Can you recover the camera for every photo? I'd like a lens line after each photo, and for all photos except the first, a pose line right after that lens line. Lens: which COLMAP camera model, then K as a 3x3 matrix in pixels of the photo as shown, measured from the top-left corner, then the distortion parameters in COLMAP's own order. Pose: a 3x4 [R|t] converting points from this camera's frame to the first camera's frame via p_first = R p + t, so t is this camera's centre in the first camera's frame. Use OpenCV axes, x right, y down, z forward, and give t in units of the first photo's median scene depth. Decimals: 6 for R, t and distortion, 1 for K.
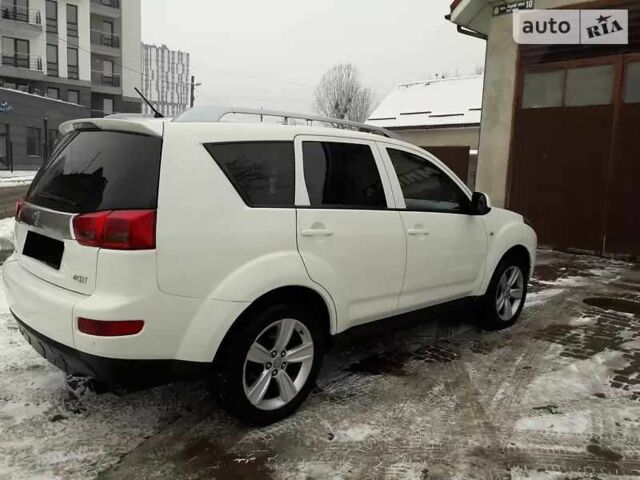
lens RADIAL K [[528.5, 0, 333.2], [0, 528.5, 224.7], [0, 0, 1]] dist [0.036900, -0.063499]
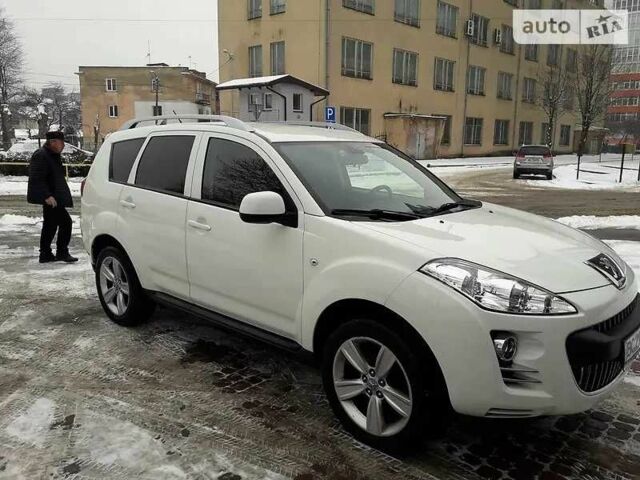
lens RADIAL K [[528.5, 0, 333.2], [0, 528.5, 224.7], [0, 0, 1]] dist [0.036900, -0.063499]
pose [[0.052077, 0.117389, -0.991720, 1.005174], [-0.122539, 0.986314, 0.110314, -0.109256], [0.991096, 0.115779, 0.065749, 1.060895]]
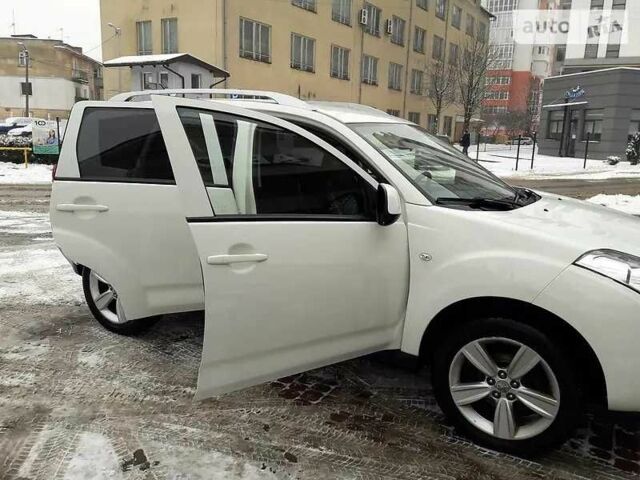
lens RADIAL K [[524.9, 0, 332.2], [0, 524.9, 238.8], [0, 0, 1]] dist [0.032346, -0.062476]
pose [[0.263468, 0.164373, -0.950561, 0.880584], [-0.131725, 0.982277, 0.133346, -0.071486], [0.955632, 0.090080, 0.280451, 0.805035]]
